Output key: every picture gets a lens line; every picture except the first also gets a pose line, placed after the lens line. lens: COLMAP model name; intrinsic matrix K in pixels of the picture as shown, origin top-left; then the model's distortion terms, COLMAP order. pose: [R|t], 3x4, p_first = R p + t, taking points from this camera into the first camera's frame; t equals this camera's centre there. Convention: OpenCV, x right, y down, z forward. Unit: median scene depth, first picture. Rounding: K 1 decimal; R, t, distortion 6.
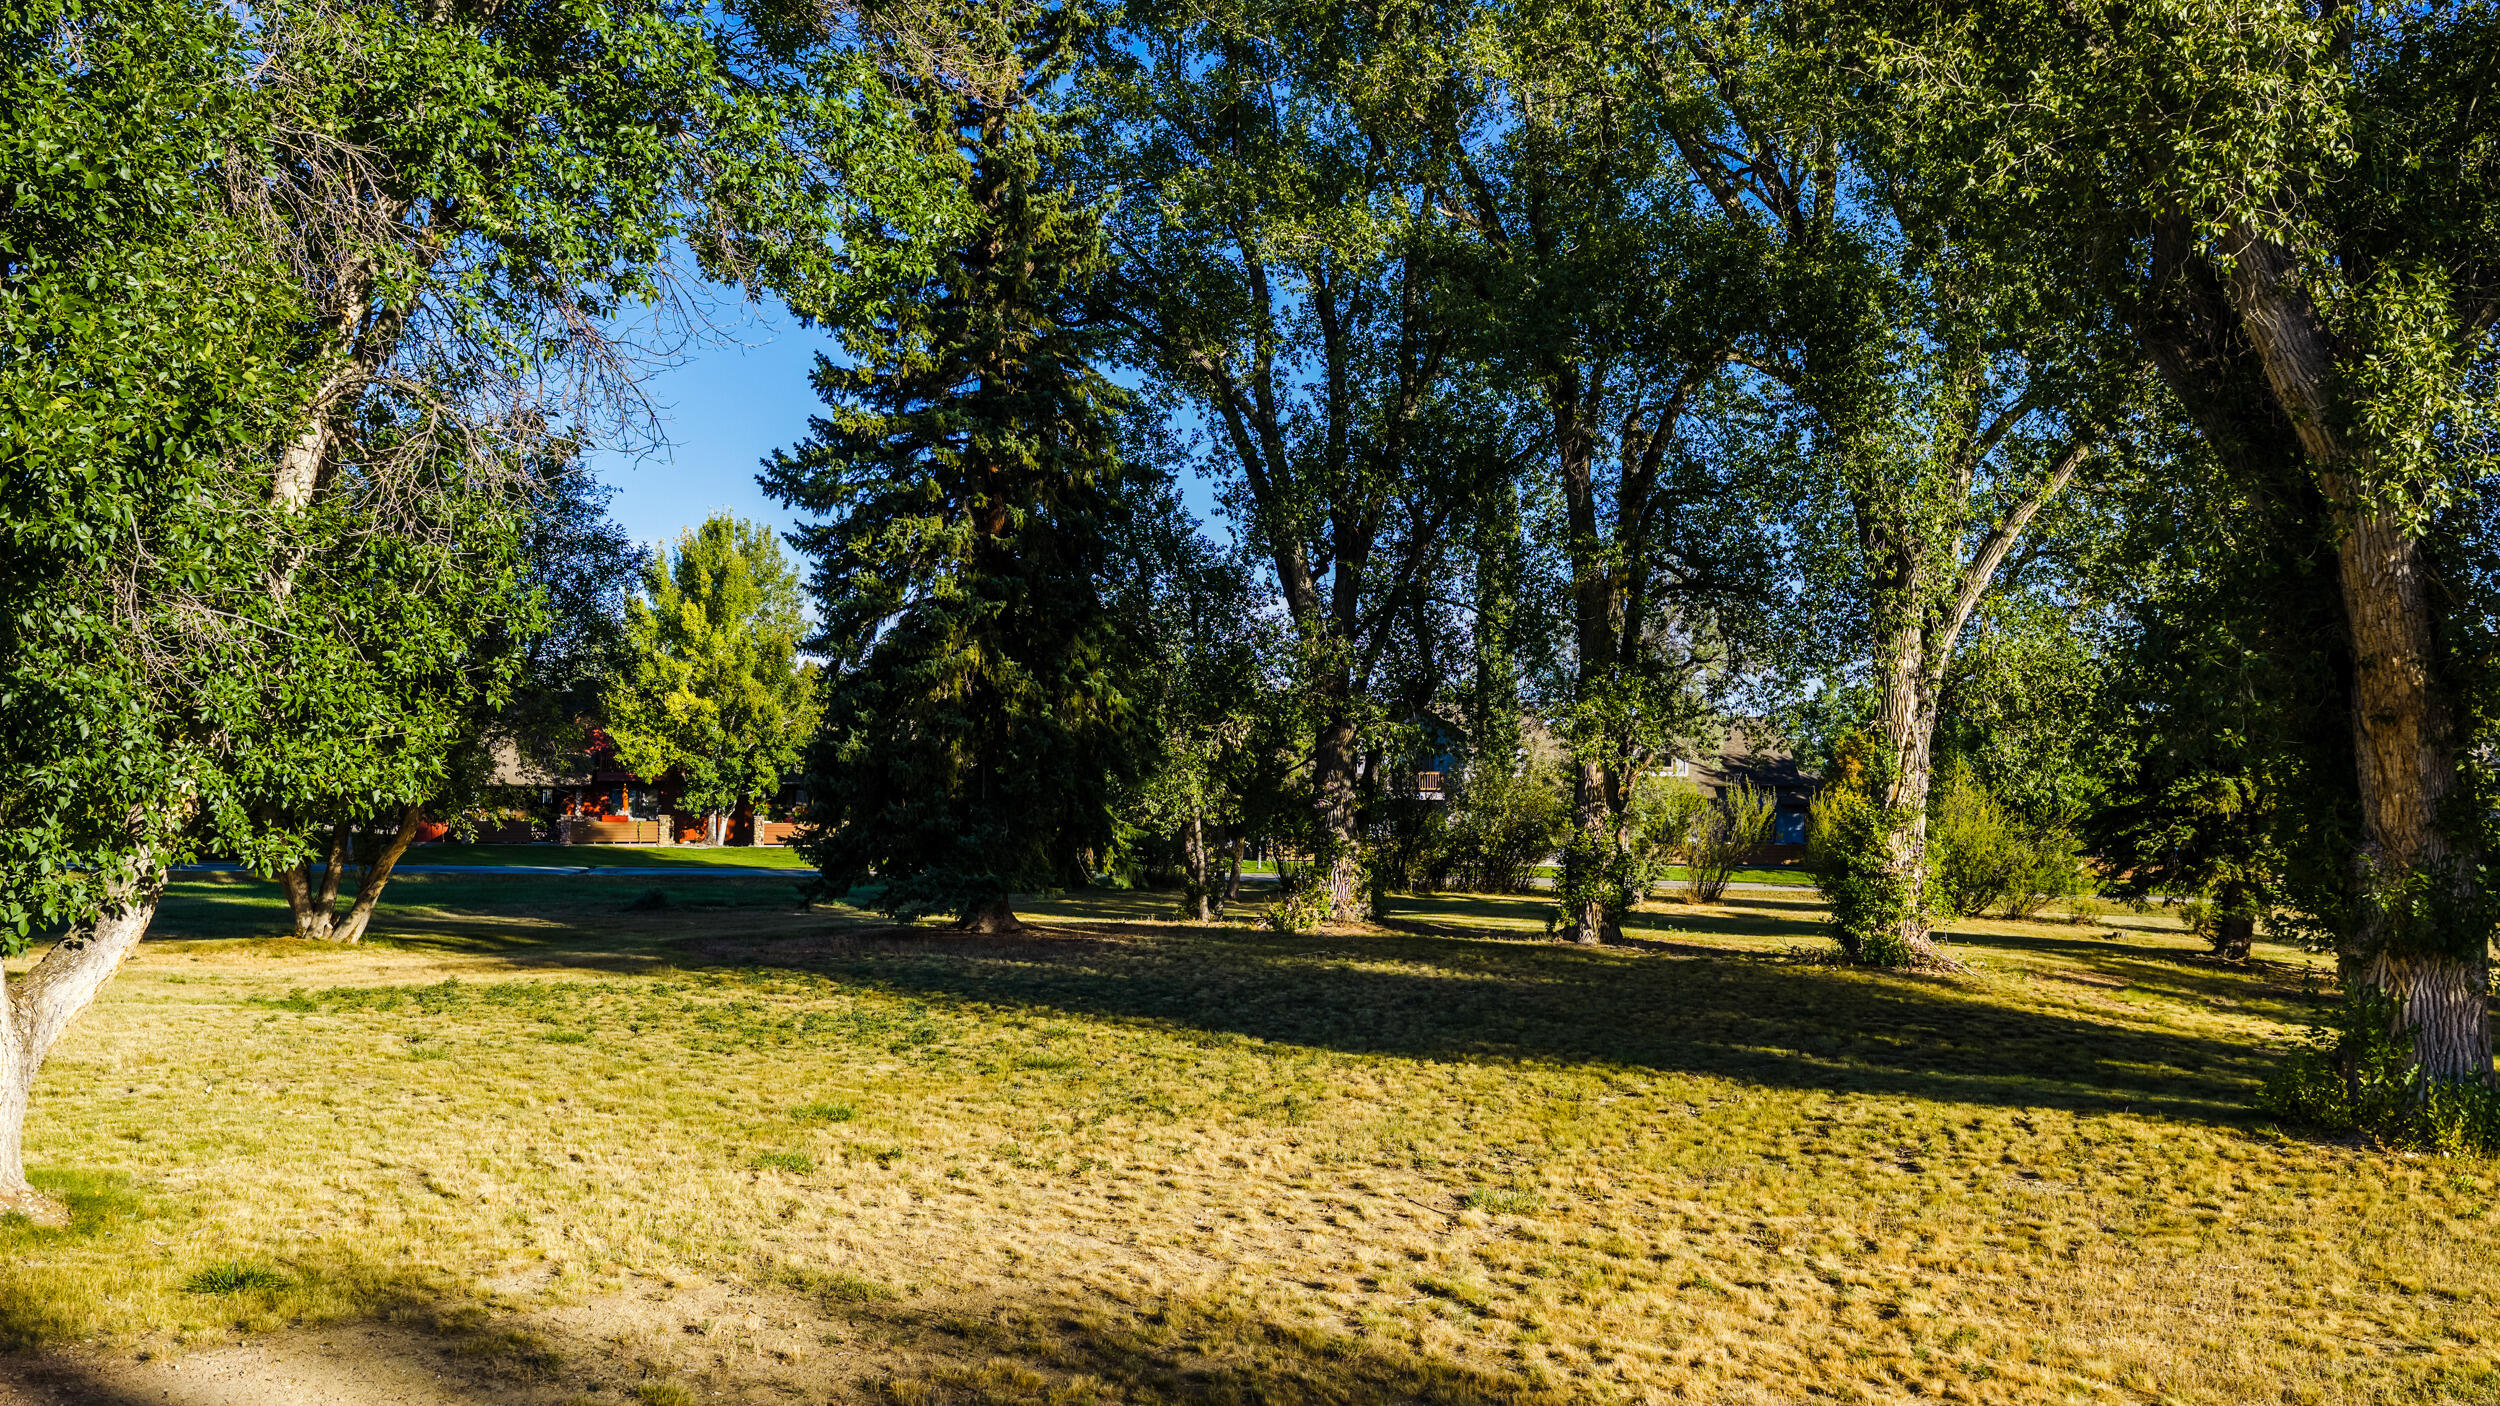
lens RADIAL K [[2047.3, 0, 1250.0], [0, 2047.3, 696.7], [0, 0, 1]] dist [-0.002333, 0.000489]
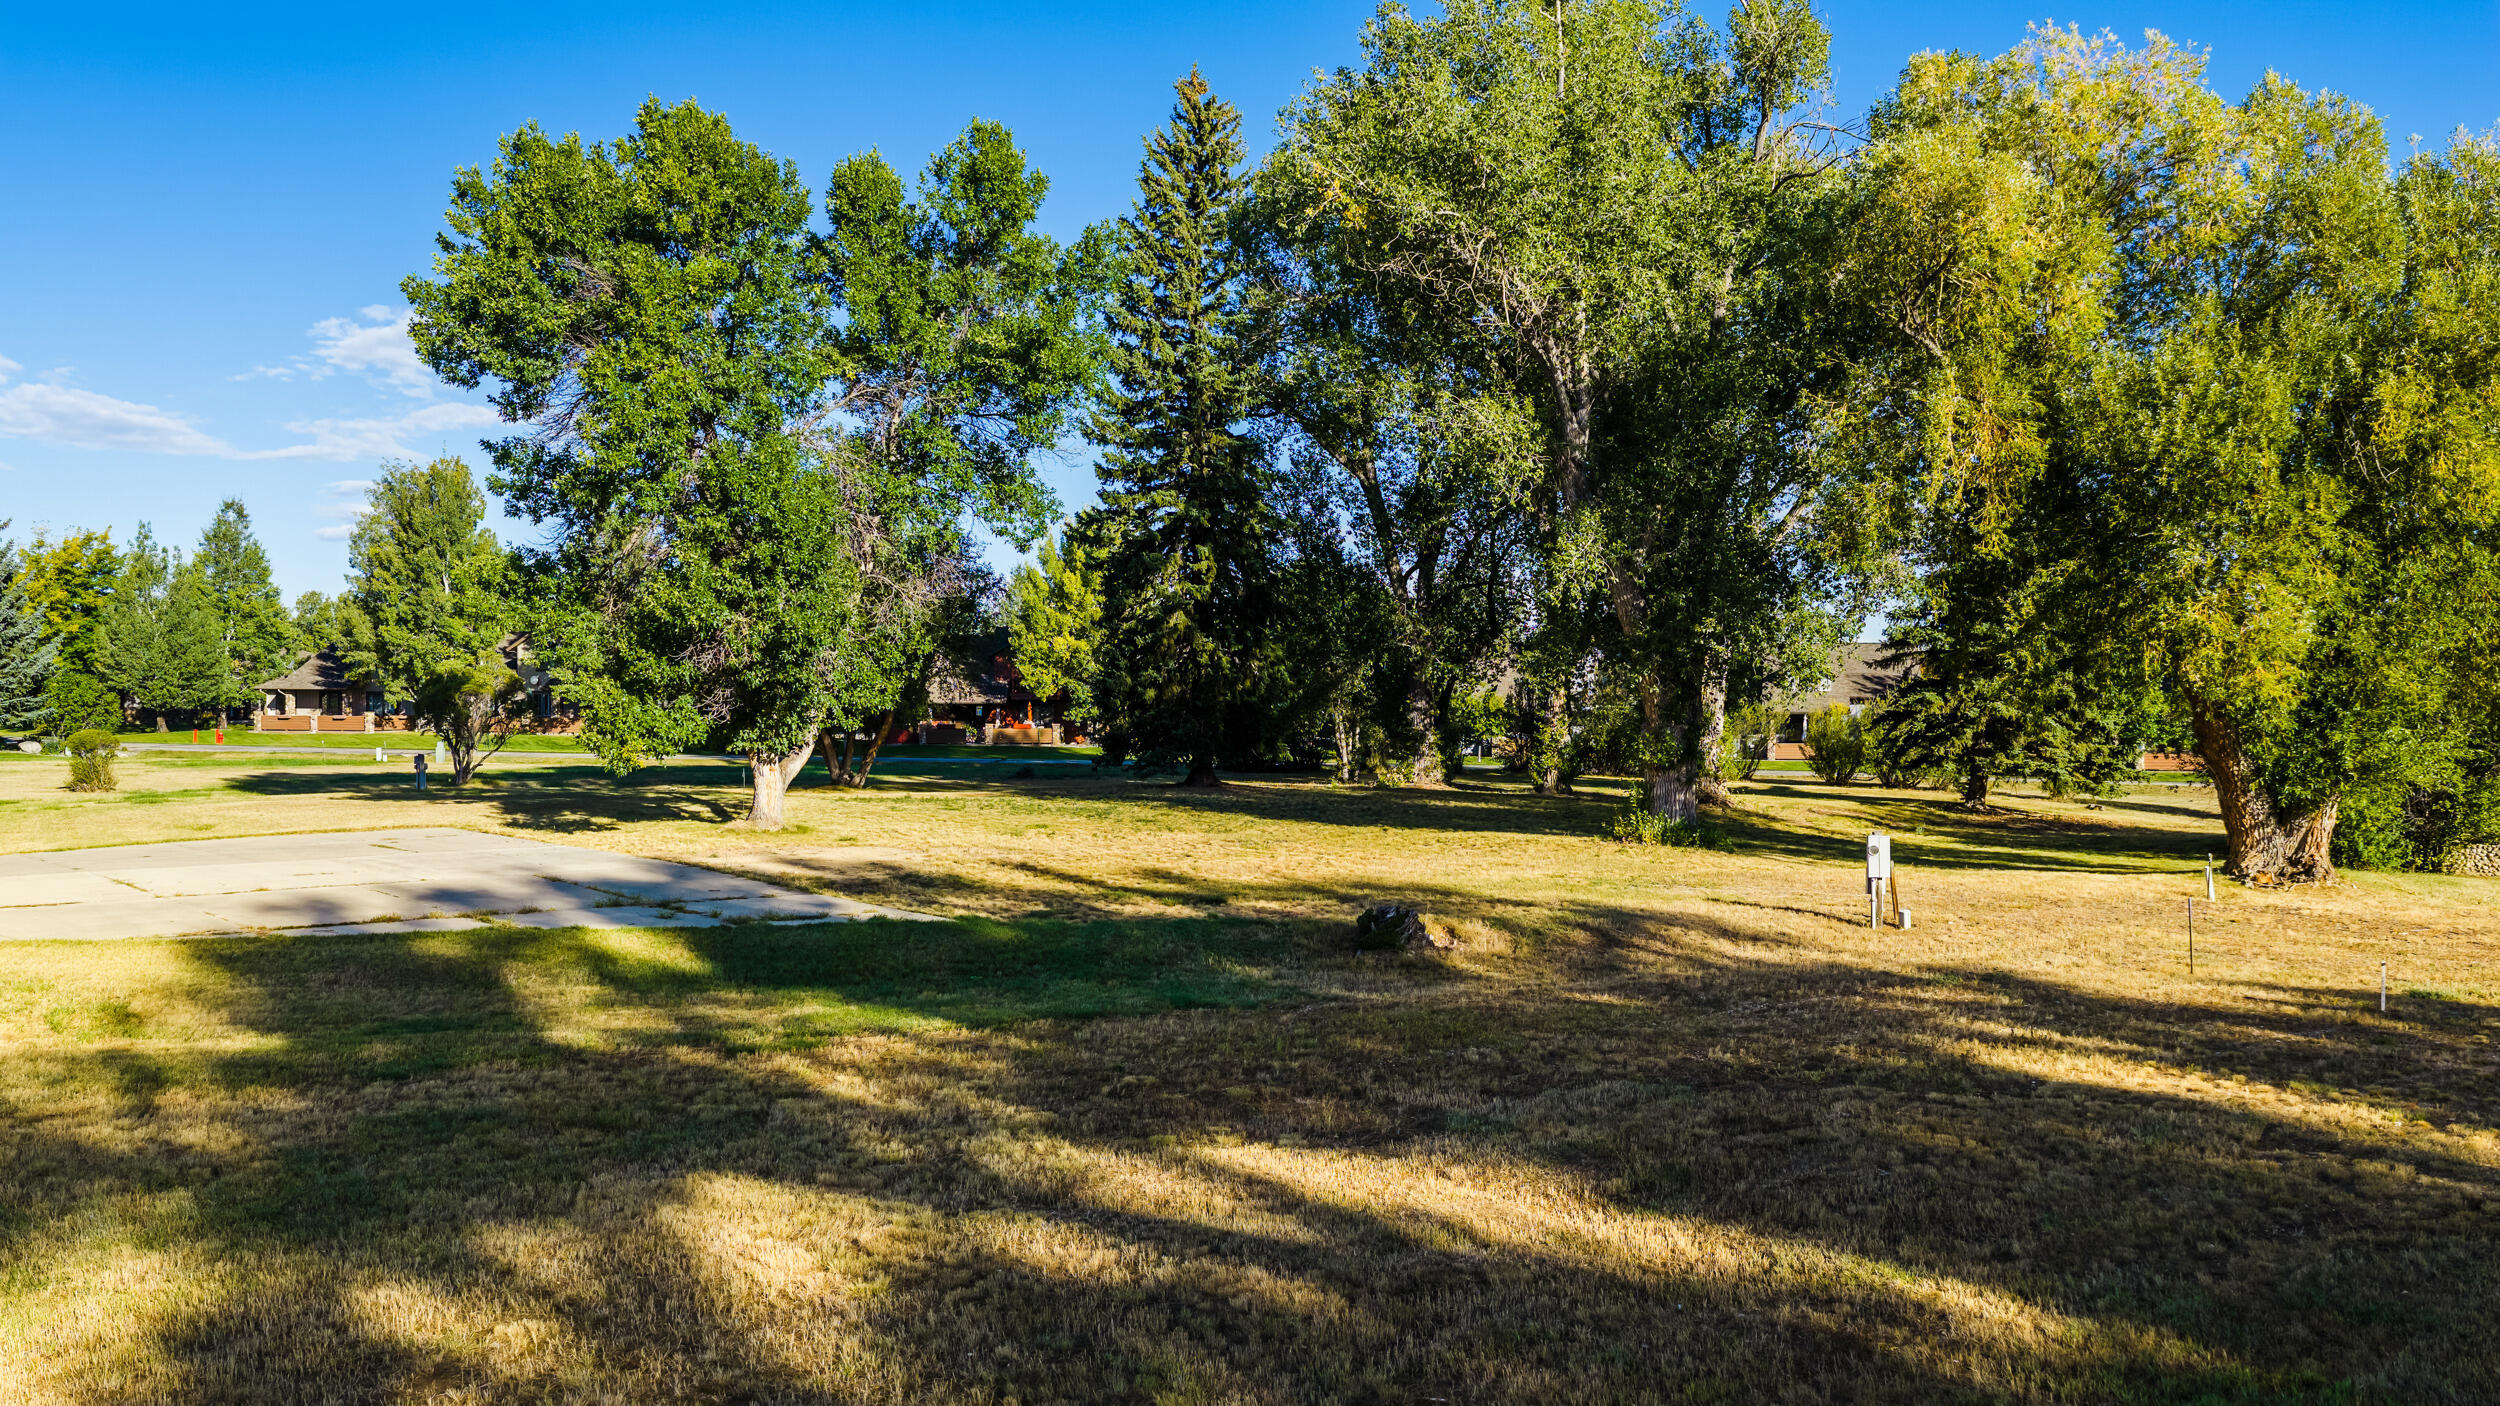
lens RADIAL K [[2049.0, 0, 1250.5], [0, 2049.0, 703.1], [0, 0, 1]] dist [0.015358, -0.044921]
pose [[0.977948, -0.006529, -0.208746, 0.203253], [0.015821, 0.998955, 0.042873, -0.021619], [0.208248, -0.045230, 0.977030, -0.504465]]
